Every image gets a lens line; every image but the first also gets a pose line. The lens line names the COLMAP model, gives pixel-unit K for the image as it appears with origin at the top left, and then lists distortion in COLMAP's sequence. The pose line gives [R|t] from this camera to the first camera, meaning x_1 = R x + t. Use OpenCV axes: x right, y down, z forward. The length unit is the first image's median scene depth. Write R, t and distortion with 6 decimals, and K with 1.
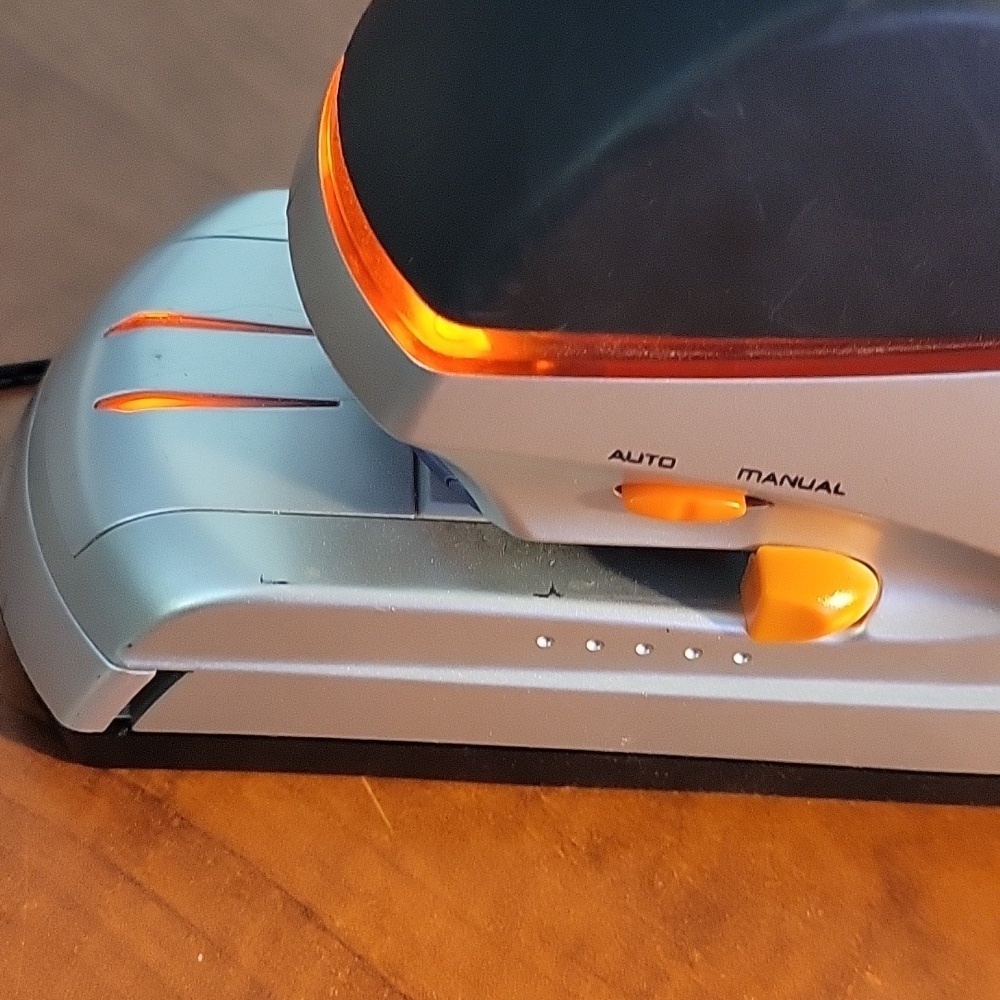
lens RADIAL K [[1773.2, 0, 500.0], [0, 1773.2, 500.0], [0, 0, 1]] dist [0.017036, 0.086778]
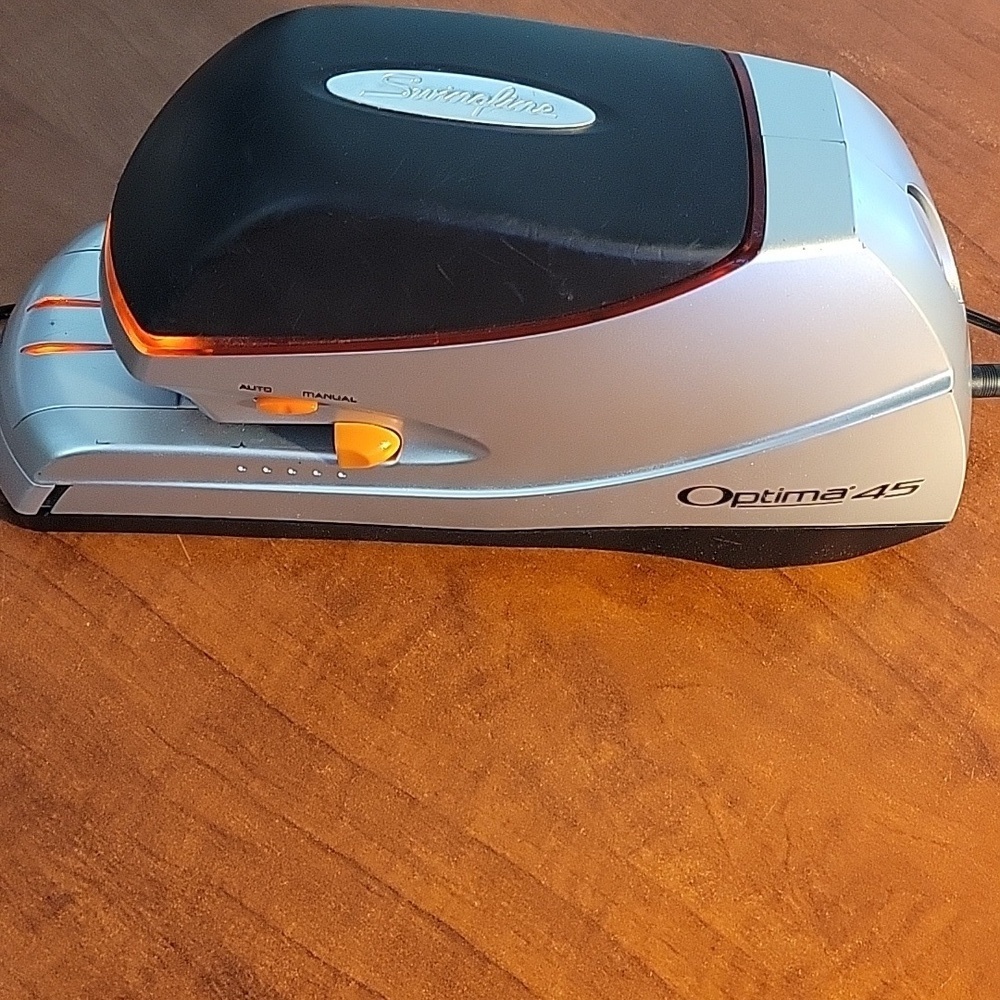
lens RADIAL K [[1773.2, 0, 500.0], [0, 1773.2, 500.0], [0, 0, 1]] dist [0.017036, 0.086778]
pose [[0.995493, -0.011547, -0.094132, 0.482445], [0.025723, 0.988228, 0.150809, -0.172548], [0.091282, -0.152550, 0.984071, -0.912748]]
